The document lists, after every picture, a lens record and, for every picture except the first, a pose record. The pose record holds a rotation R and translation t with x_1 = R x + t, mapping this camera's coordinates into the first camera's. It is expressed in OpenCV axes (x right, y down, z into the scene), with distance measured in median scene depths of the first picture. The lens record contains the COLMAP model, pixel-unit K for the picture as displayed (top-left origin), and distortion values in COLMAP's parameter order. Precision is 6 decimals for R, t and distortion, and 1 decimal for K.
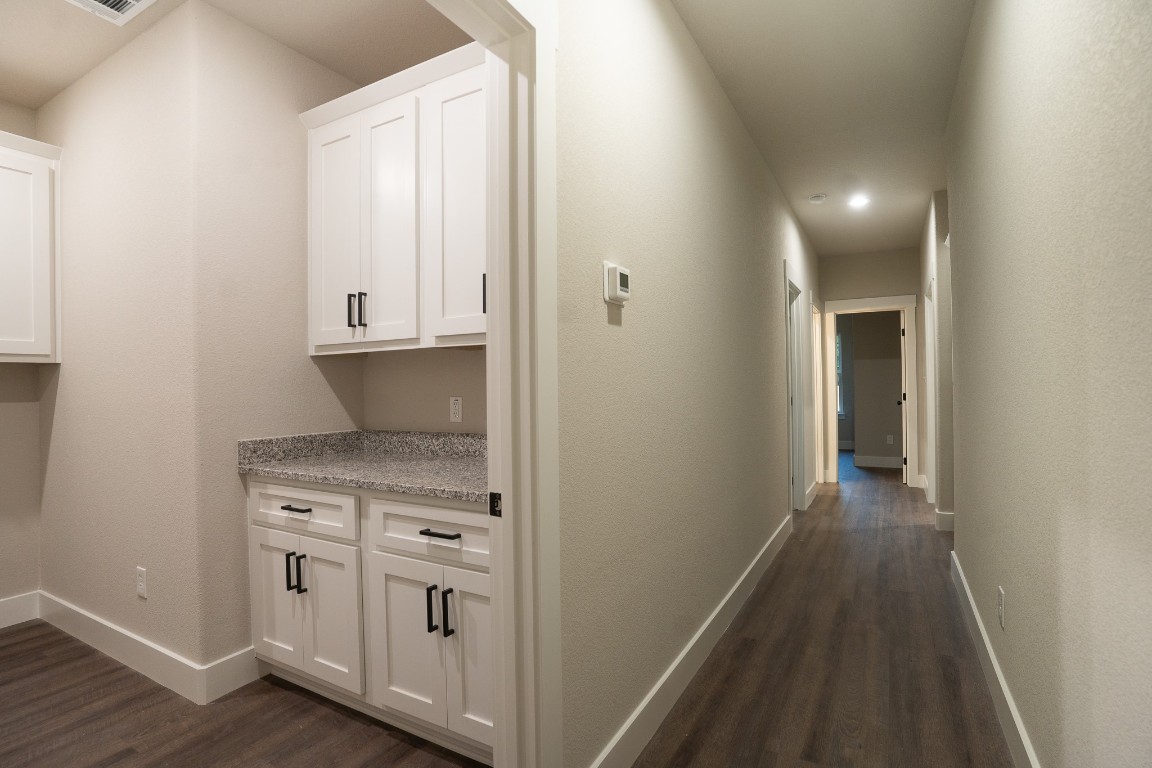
lens RADIAL K [[577.8, 0, 576.0], [0, 577.8, 384.0], [0, 0, 1]] dist [-0.077455, 0.035043]
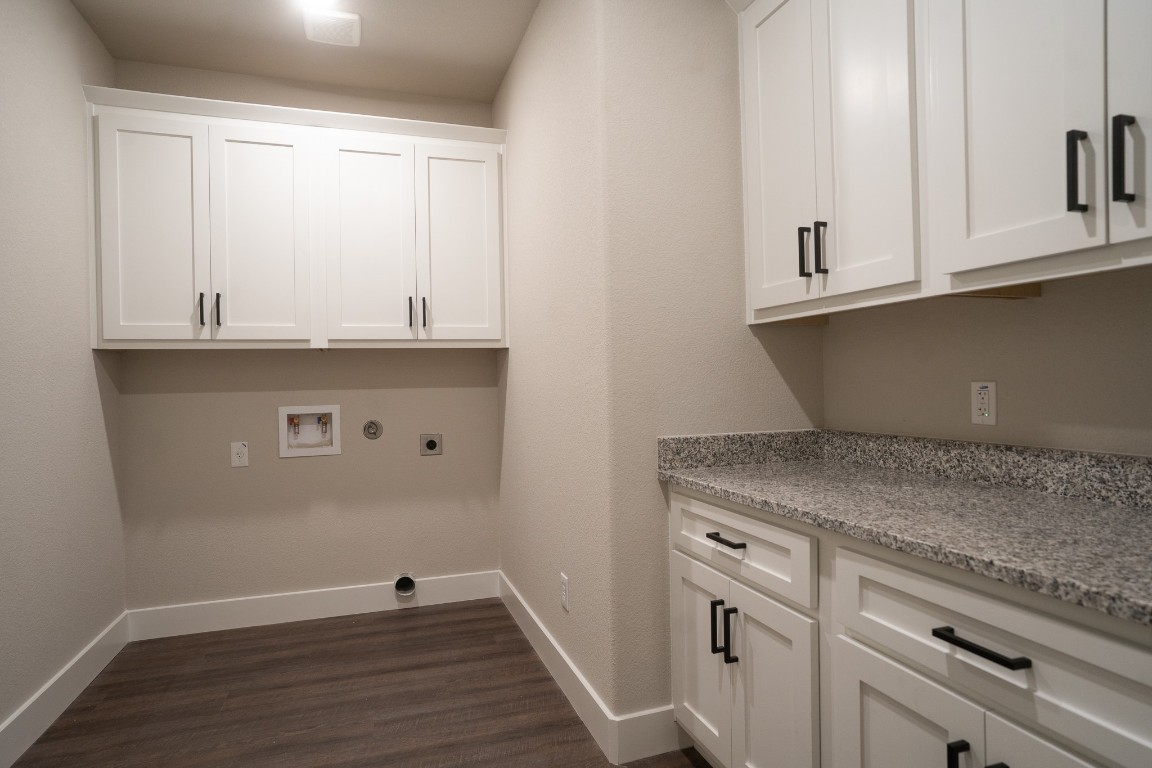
lens RADIAL K [[639.4, 0, 576.0], [0, 639.4, 384.0], [0, 0, 1]] dist [-0.055634, 0.039972]
pose [[0.751418, 0.003035, -0.659820, -0.110389], [0.007045, 0.999896, 0.012622, 0.015935], [0.659789, -0.014133, 0.751318, 0.277576]]
